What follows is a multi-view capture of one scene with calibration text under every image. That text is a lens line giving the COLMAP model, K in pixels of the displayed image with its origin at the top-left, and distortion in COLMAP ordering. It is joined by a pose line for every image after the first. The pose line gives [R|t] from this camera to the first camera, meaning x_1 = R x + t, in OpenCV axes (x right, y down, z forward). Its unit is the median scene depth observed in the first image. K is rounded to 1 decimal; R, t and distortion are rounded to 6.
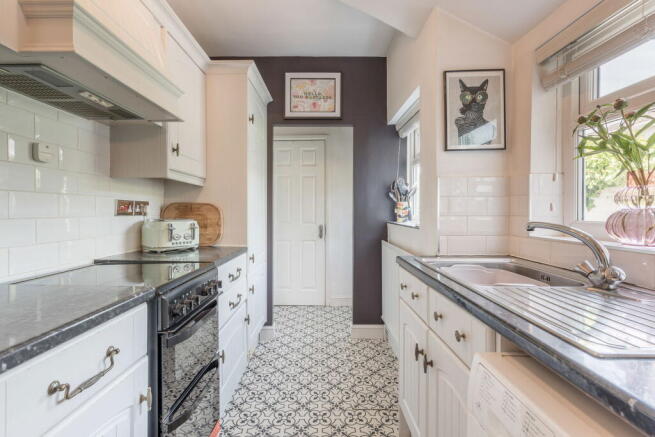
lens RADIAL K [[300.7, 0, 316.3], [0, 300.7, 216.5], [0, 0, 1]] dist [0.016308, -0.000519]
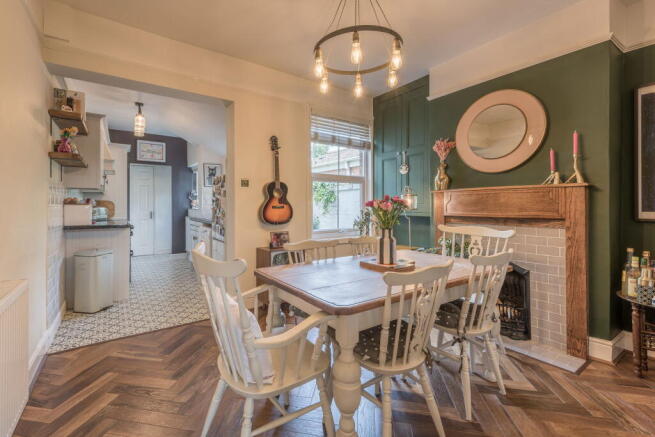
lens RADIAL K [[283.8, 0, 307.7], [0, 283.8, 206.2], [0, 0, 1]] dist [0.012977, -0.002633]
pose [[0.817346, -0.003880, 0.576134, -0.314083], [0.009599, 0.999930, -0.006884, 0.028384], [-0.576067, 0.011157, 0.817327, -1.521286]]
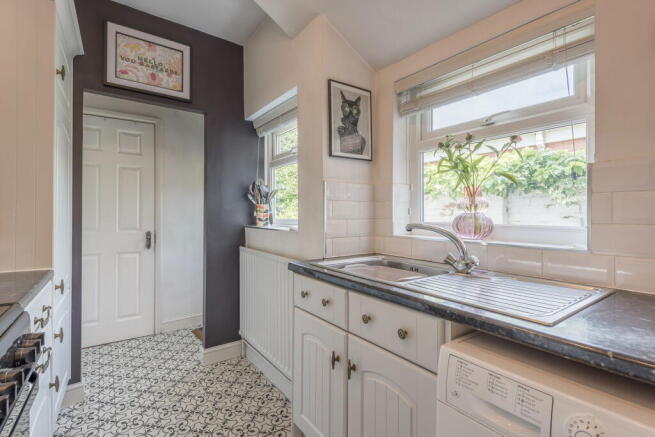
lens RADIAL K [[309.2, 0, 332.4], [0, 309.2, 214.7], [0, 0, 1]] dist [0.014140, -0.004406]
pose [[0.799439, 0.001858, 0.600744, -0.131040], [0.007681, 0.999882, -0.013314, -0.001707], [-0.600698, 0.015258, 0.799331, 0.099710]]
